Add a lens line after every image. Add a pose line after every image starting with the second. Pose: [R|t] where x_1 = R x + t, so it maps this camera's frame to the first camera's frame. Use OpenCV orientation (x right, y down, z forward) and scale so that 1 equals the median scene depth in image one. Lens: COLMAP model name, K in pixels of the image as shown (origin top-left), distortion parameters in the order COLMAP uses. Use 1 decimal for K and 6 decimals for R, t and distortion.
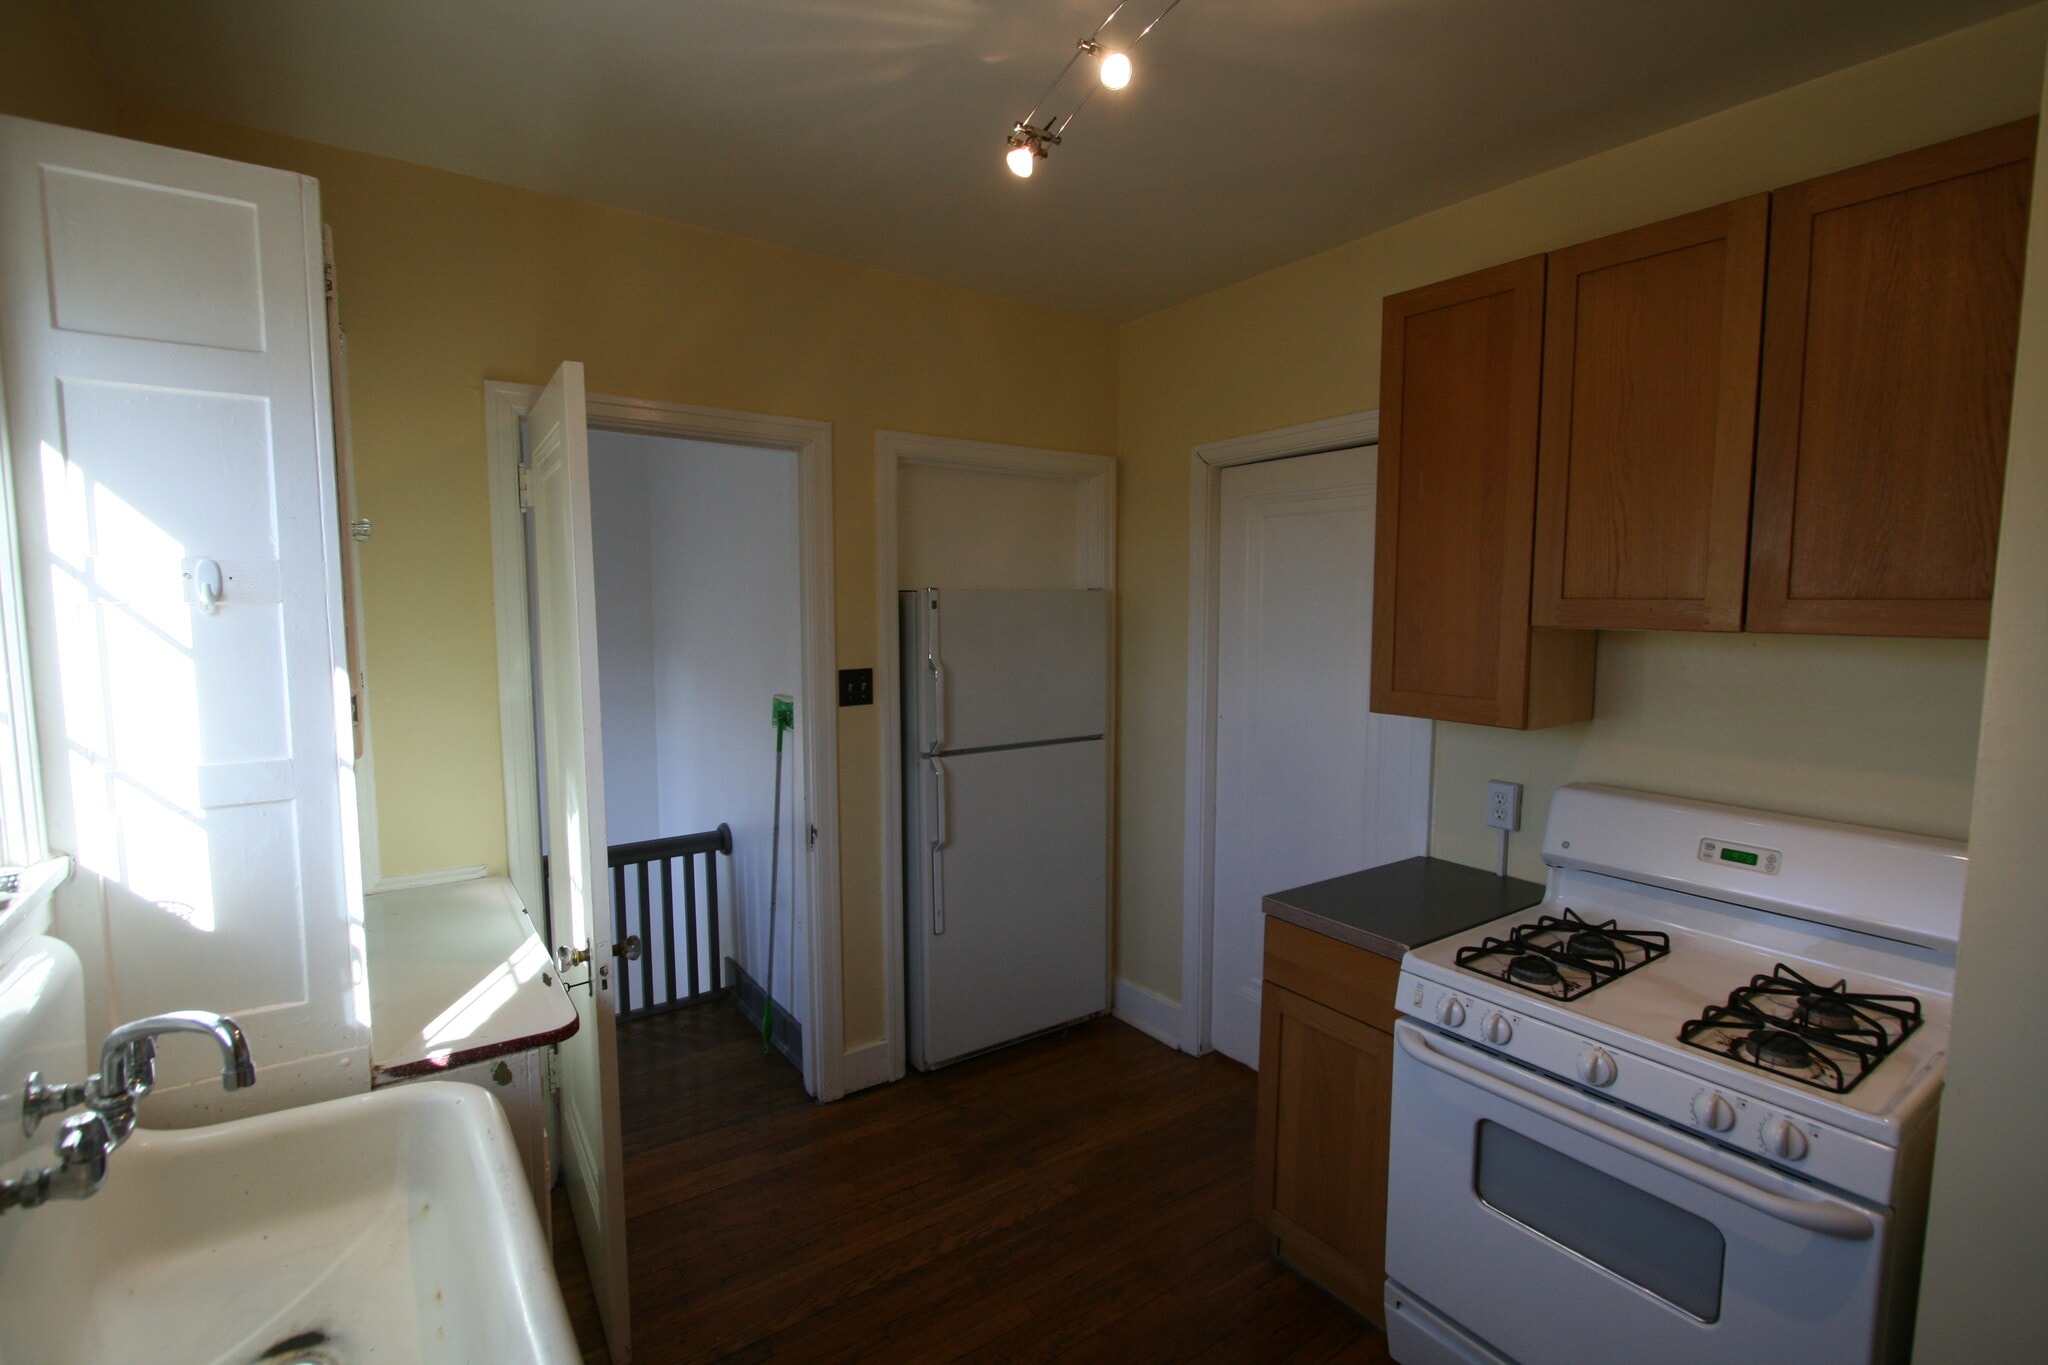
lens RADIAL K [[944.1, 0, 1027.9], [0, 944.1, 683.8], [0, 0, 1]] dist [-0.014825, 0.000100]
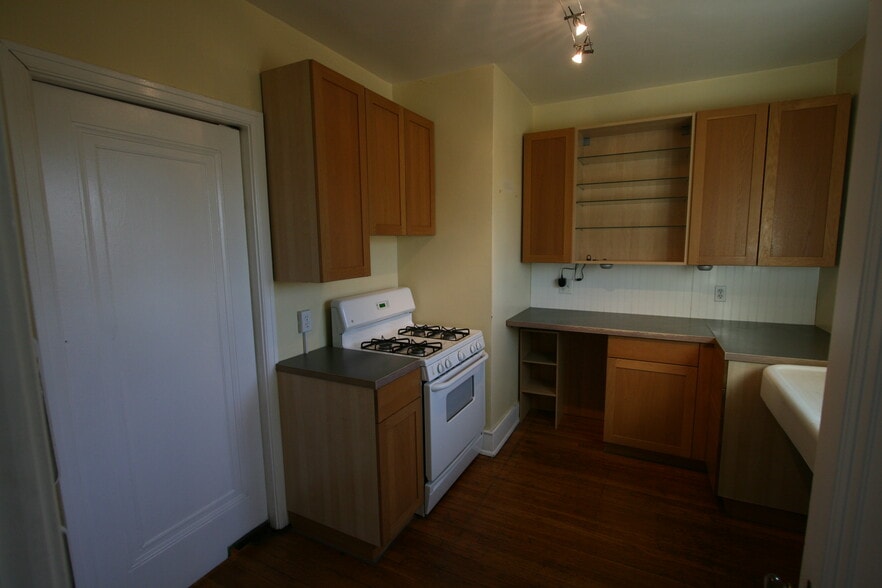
lens RADIAL K [[406.6, 0, 442.7], [0, 406.6, 294.6], [0, 0, 1]] dist [-0.014825, 0.000100]
pose [[-0.456667, -0.114832, 0.882195, -0.597467], [0.093742, 0.979903, 0.176076, -0.085742], [-0.884685, 0.163106, -0.436725, 1.427144]]
